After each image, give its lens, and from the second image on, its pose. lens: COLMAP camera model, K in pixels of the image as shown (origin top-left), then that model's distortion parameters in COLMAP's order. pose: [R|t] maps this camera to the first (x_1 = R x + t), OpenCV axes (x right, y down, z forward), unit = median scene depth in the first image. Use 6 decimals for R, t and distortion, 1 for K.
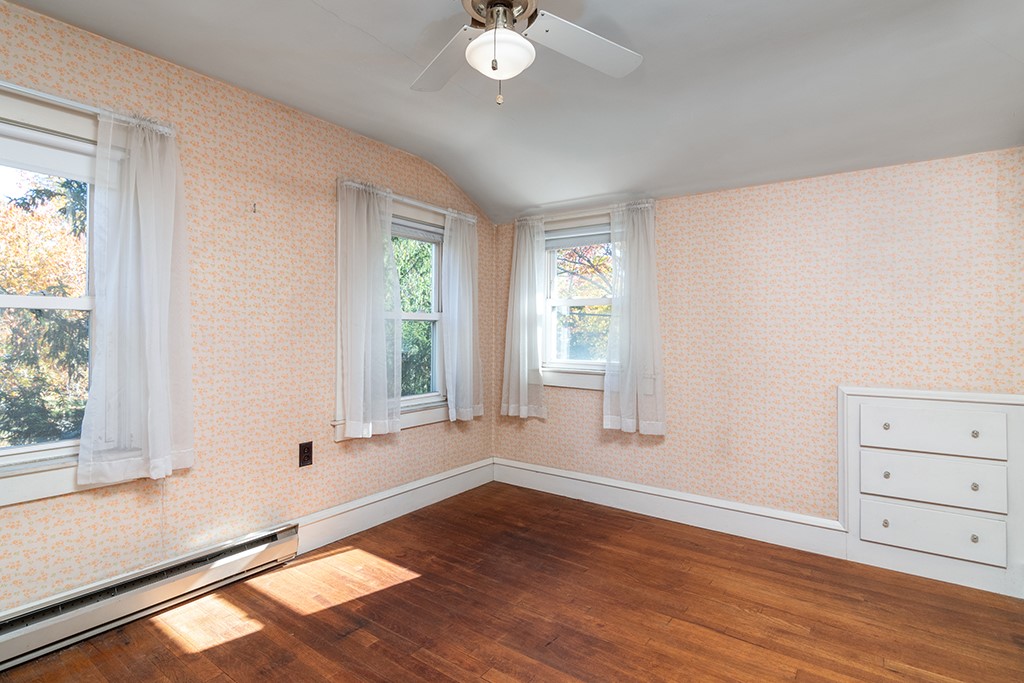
lens RADIAL K [[496.3, 0, 510.0], [0, 496.3, 336.3], [0, 0, 1]] dist [0.000234, 0.000012]
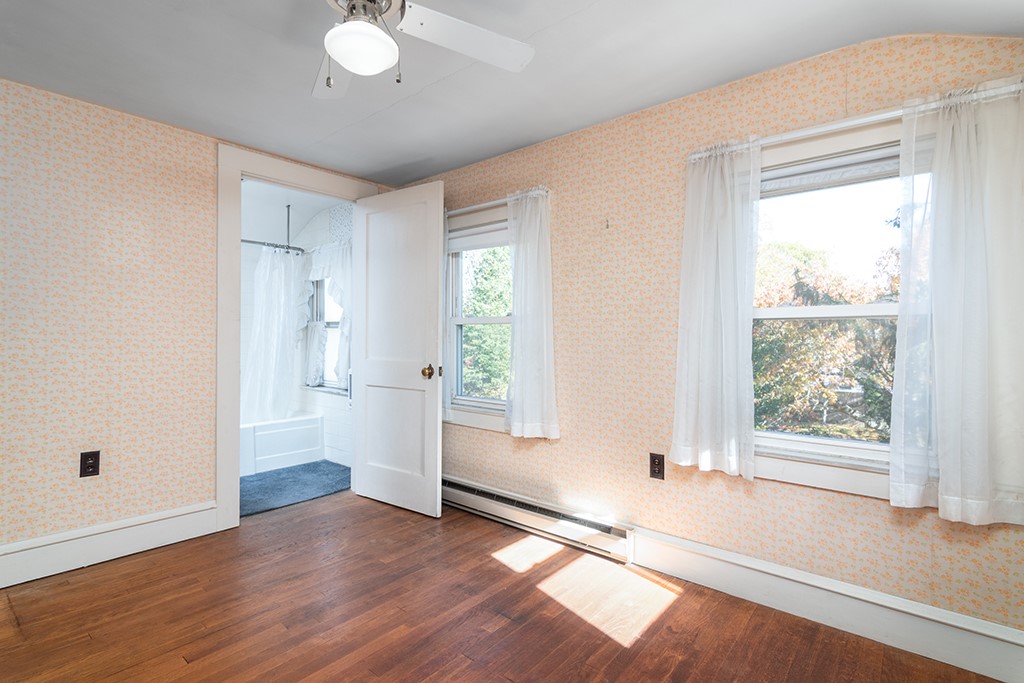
lens RADIAL K [[496.3, 0, 509.2], [0, 496.3, 339.4], [0, 0, 1]] dist [0.000234, 0.000012]
pose [[-0.068052, 0.004836, -0.997670, 0.586448], [-0.007893, 0.999954, 0.005385, -0.006836], [0.997651, 0.008241, -0.068010, 0.839579]]
